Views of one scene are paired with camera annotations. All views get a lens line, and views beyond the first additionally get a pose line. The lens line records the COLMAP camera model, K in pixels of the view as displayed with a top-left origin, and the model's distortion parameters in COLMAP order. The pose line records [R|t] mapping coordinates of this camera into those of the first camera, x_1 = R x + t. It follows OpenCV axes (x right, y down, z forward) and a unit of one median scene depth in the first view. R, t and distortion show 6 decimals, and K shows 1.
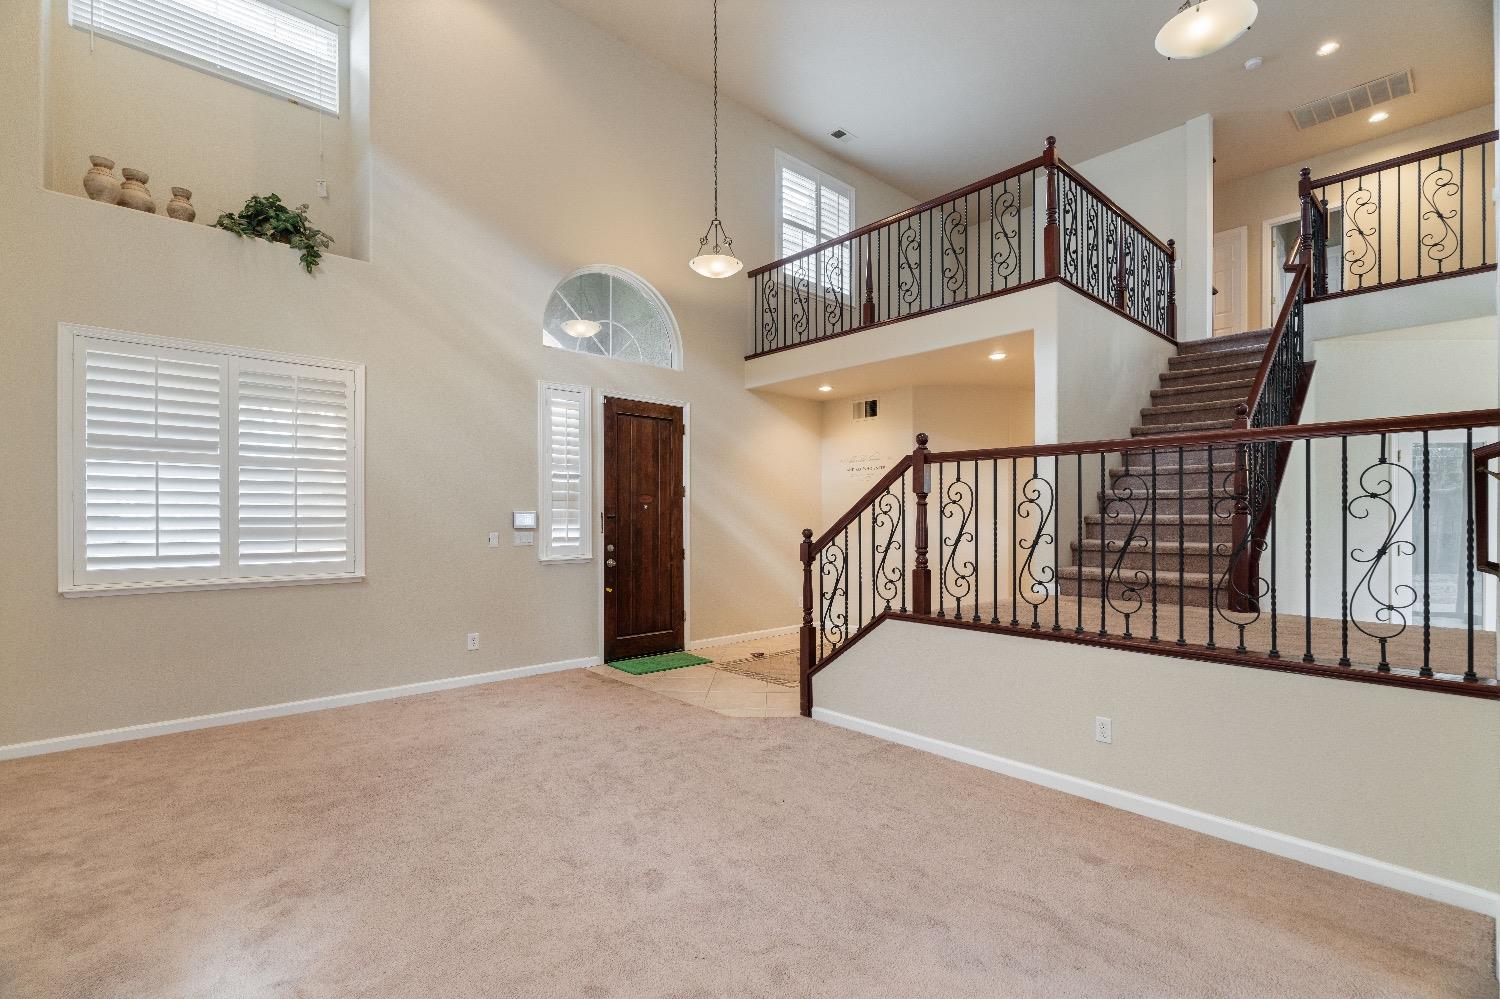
lens RADIAL K [[691.0, 0, 741.8], [0, 691.0, 517.3], [0, 0, 1]] dist [-0.004307, -0.000172]
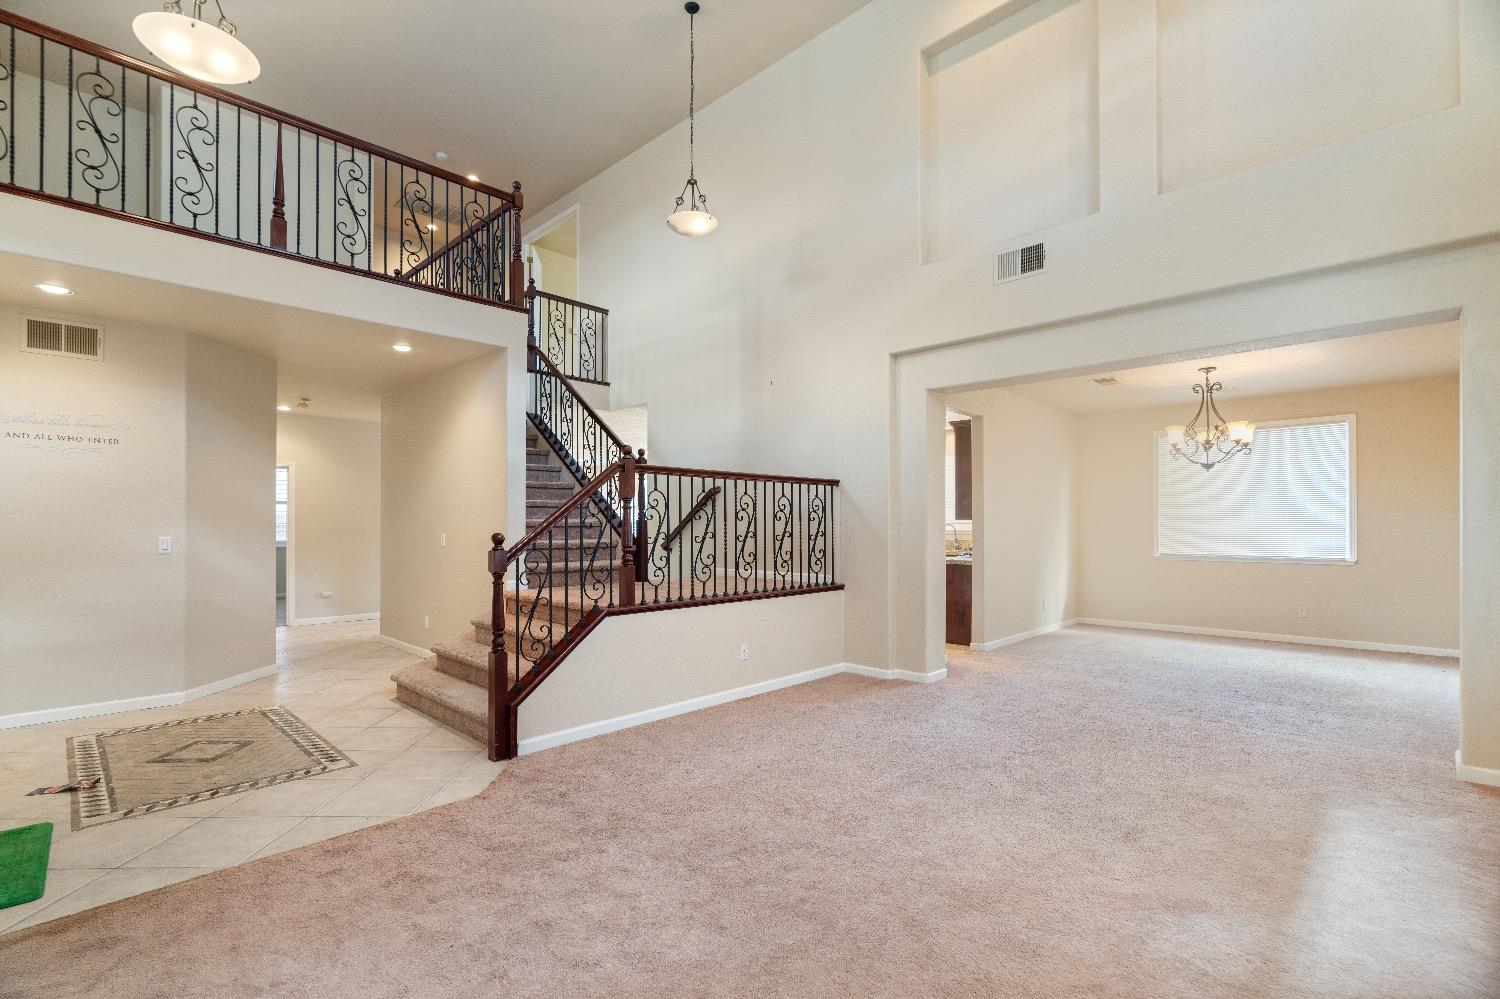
lens RADIAL K [[691.0, 0, 741.8], [0, 691.0, 517.3], [0, 0, 1]] dist [-0.004307, -0.000172]
pose [[-0.073370, 0.010335, 0.997251, -0.781319], [-0.000788, 0.999945, -0.010421, 0.005763], [-0.997304, -0.001550, -0.073358, 0.799872]]
